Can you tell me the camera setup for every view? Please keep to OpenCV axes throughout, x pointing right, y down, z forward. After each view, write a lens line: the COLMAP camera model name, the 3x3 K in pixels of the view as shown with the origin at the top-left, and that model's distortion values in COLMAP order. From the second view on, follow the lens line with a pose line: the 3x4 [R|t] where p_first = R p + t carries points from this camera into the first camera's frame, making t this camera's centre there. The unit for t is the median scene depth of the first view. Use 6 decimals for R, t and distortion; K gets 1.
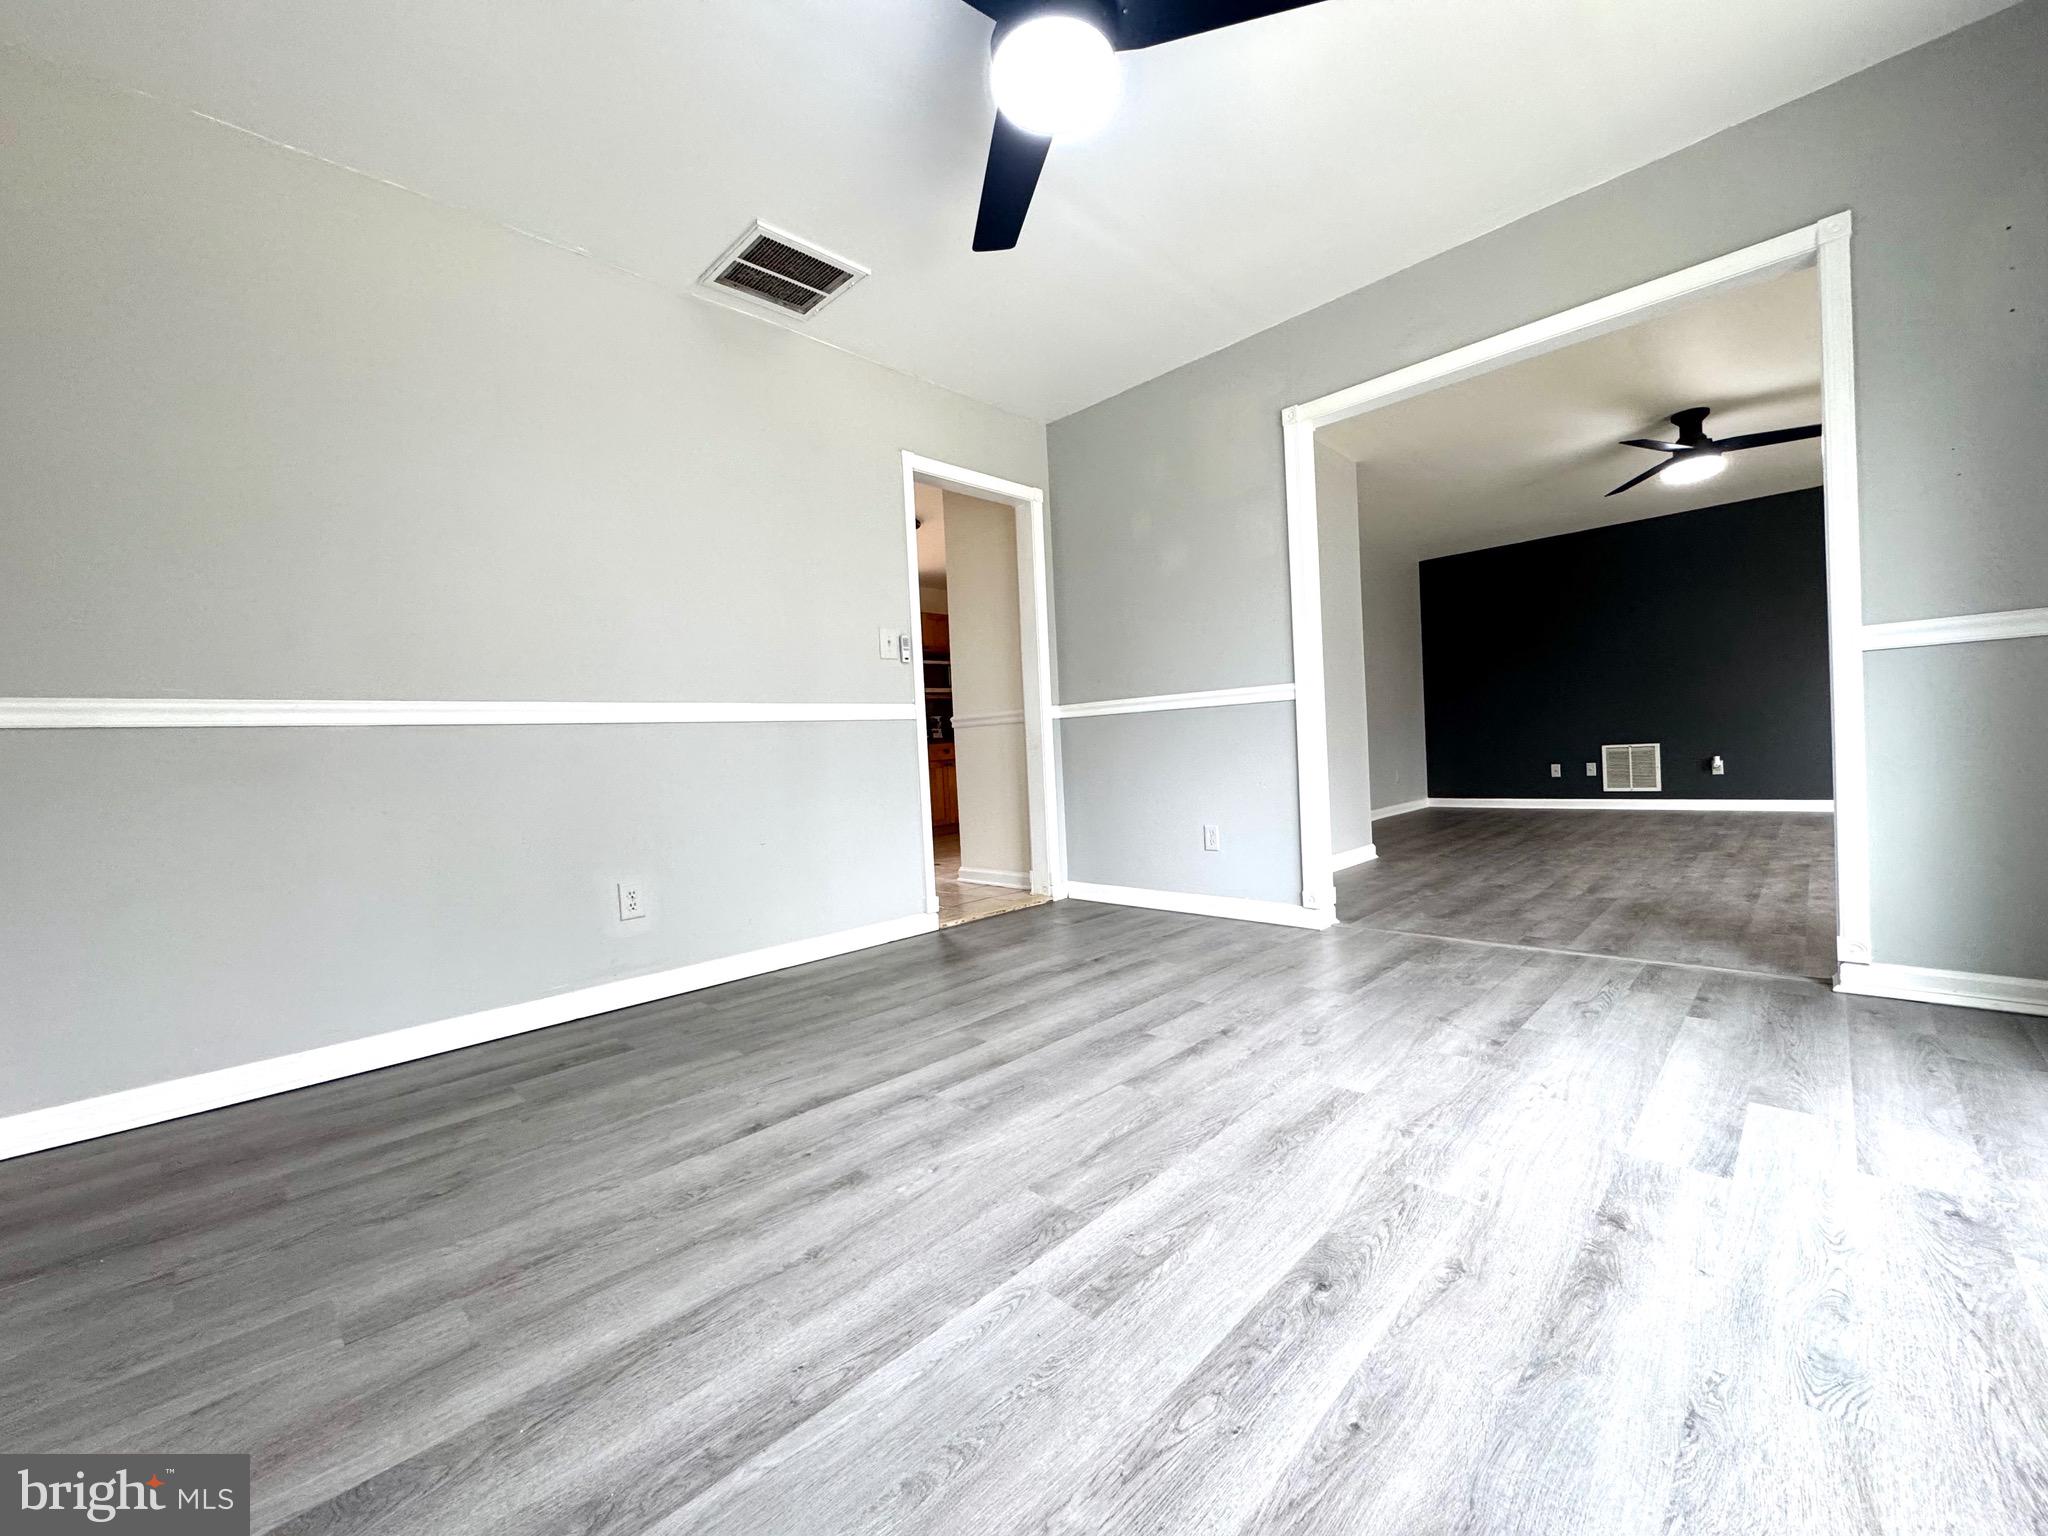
lens RADIAL K [[814.9, 0, 1025.1], [0, 814.9, 771.3], [0, 0, 1]] dist [-0.004239, 0.000658]
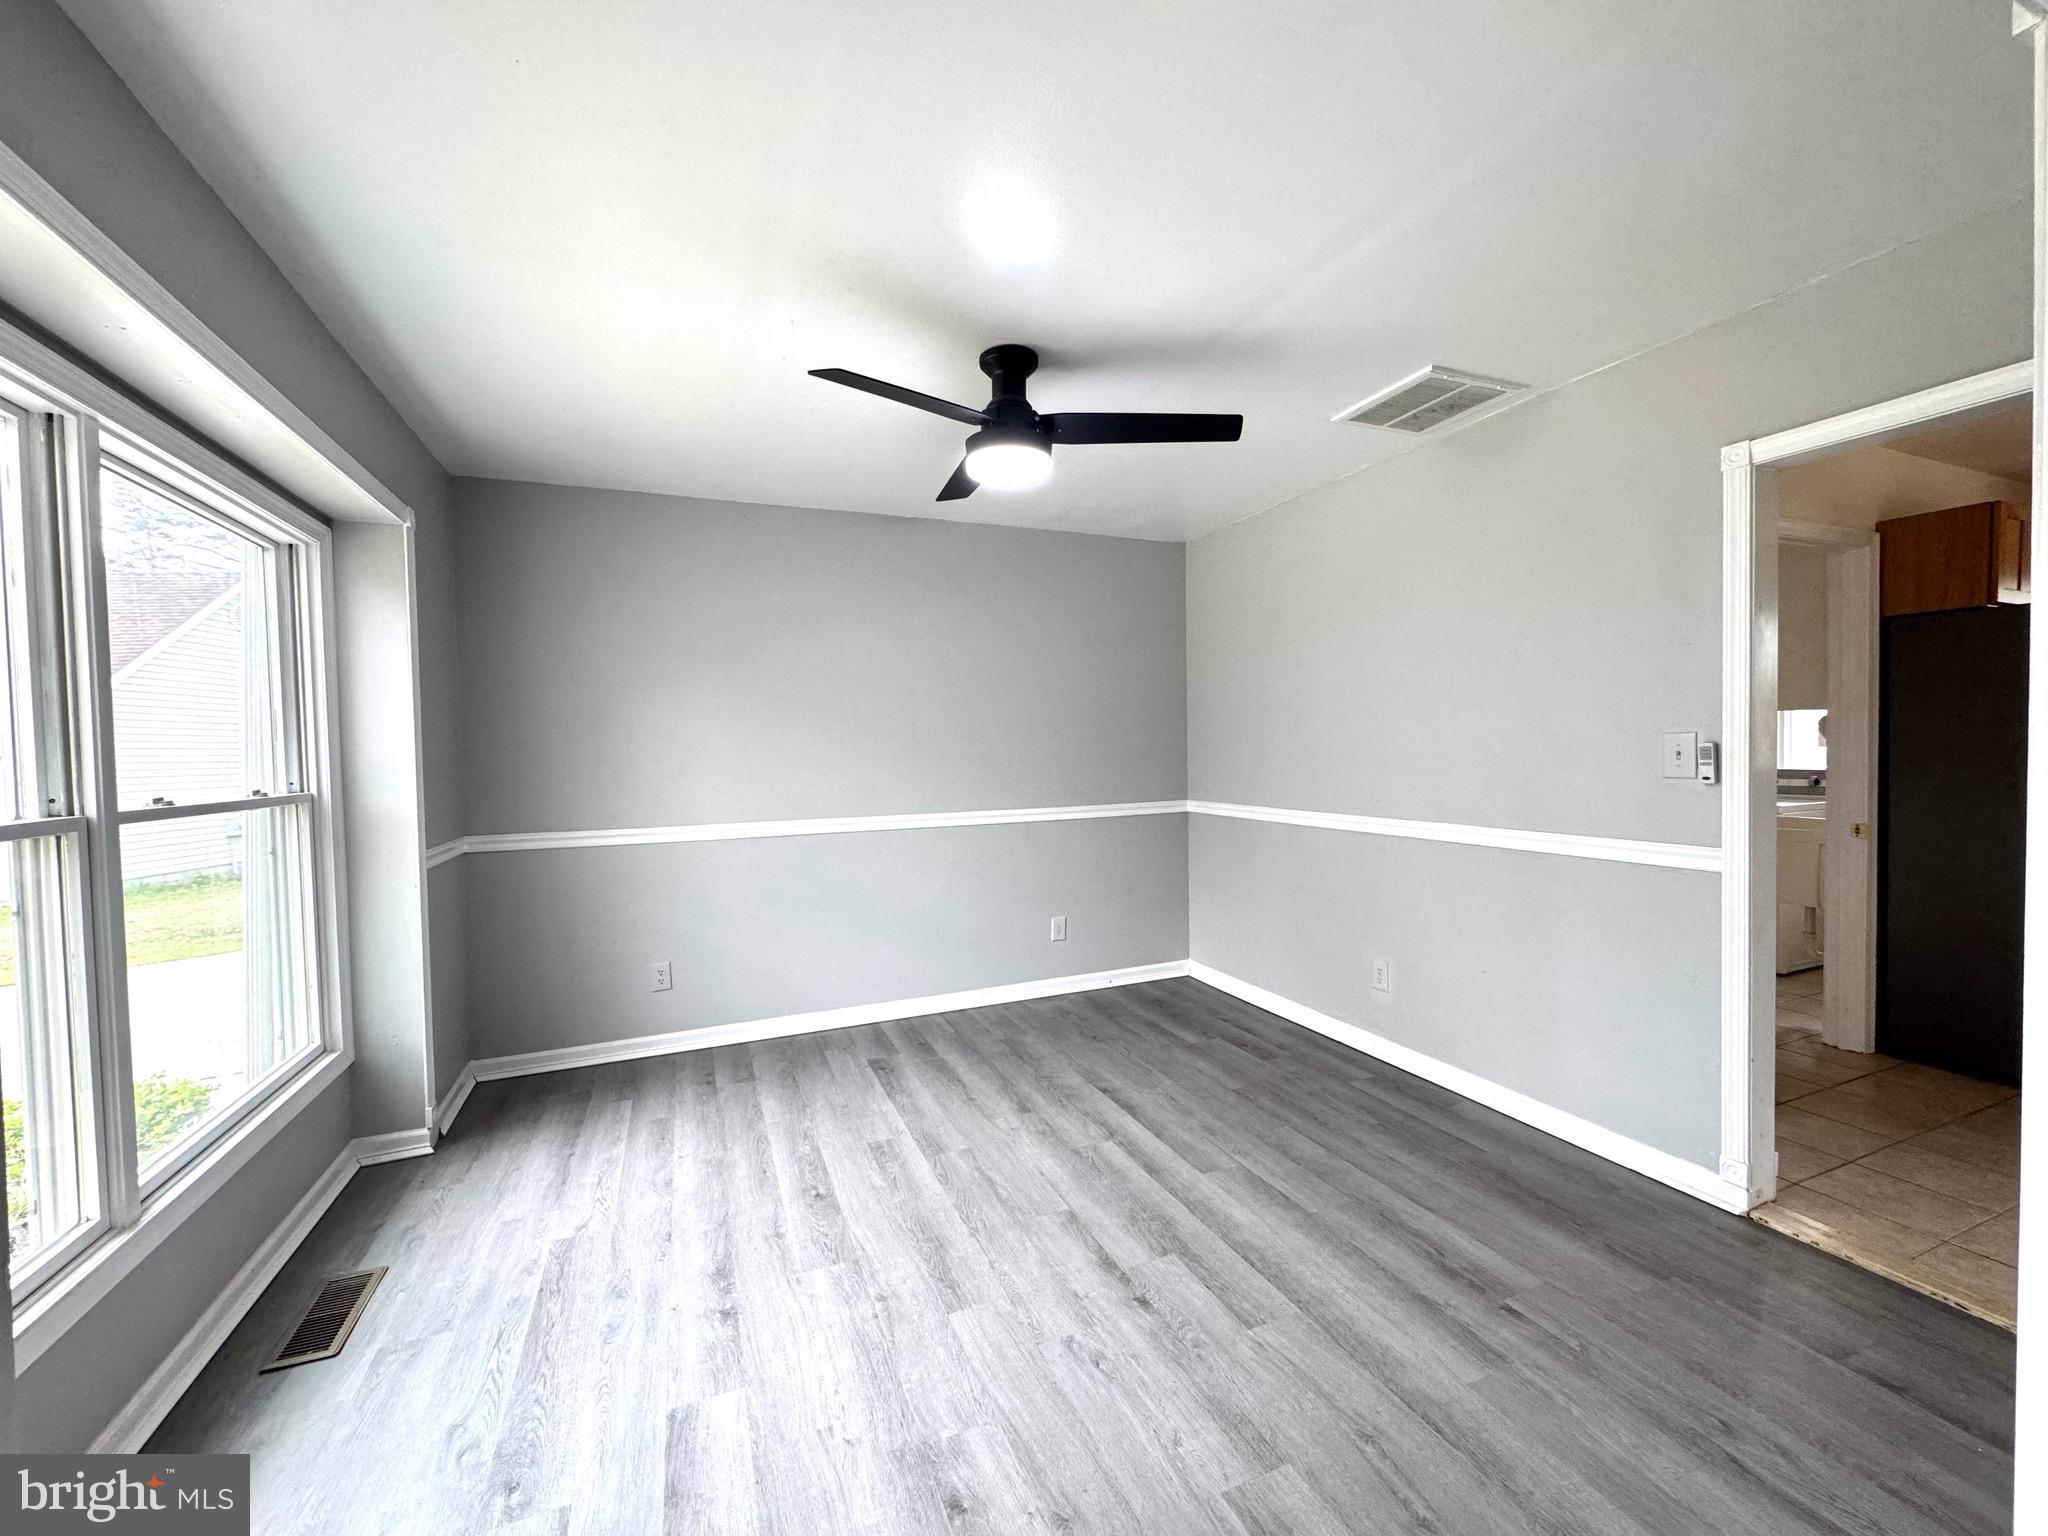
lens RADIAL K [[814.9, 0, 1026.1], [0, 814.9, 771.7], [0, 0, 1]] dist [-0.004239, 0.000658]
pose [[-0.383813, 0.083269, -0.919649, 1.371471], [0.013113, 0.996317, 0.084738, -0.430012], [0.923318, 0.020465, -0.383492, 1.564205]]
